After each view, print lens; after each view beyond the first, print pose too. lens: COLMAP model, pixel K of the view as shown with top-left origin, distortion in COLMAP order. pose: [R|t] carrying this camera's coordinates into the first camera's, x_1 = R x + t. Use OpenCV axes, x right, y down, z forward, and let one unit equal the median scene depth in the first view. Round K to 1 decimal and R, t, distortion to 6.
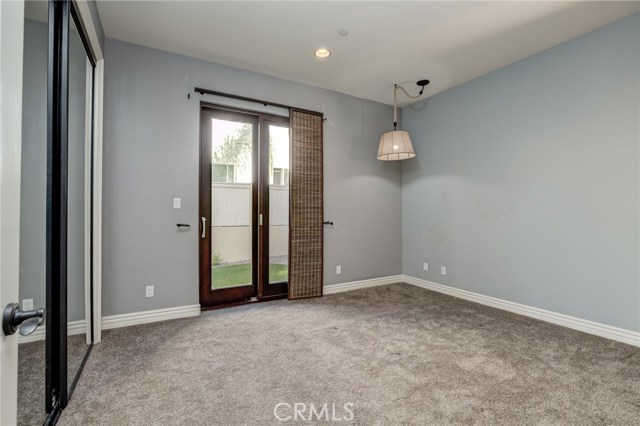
lens RADIAL K [[294.9, 0, 316.8], [0, 294.9, 210.9], [0, 0, 1]] dist [-0.001347, 0.000076]
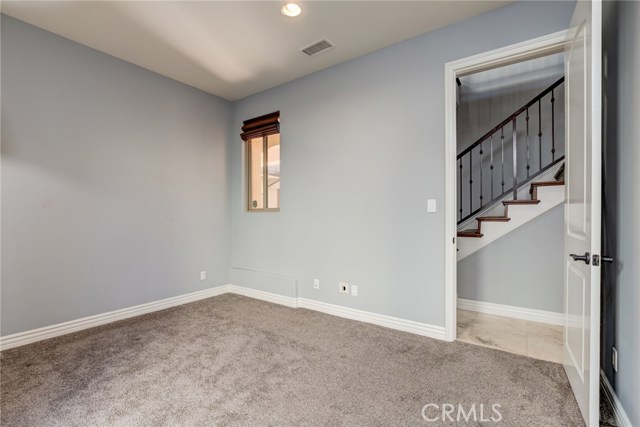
lens RADIAL K [[288.9, 0, 316.8], [0, 288.9, 218.0], [0, 0, 1]] dist [-0.002283, -0.000006]
pose [[-0.422947, -0.001088, 0.906154, -0.478741], [-0.007063, 0.999973, -0.002096, 0.014437], [-0.906127, -0.007287, -0.422944, 0.888042]]
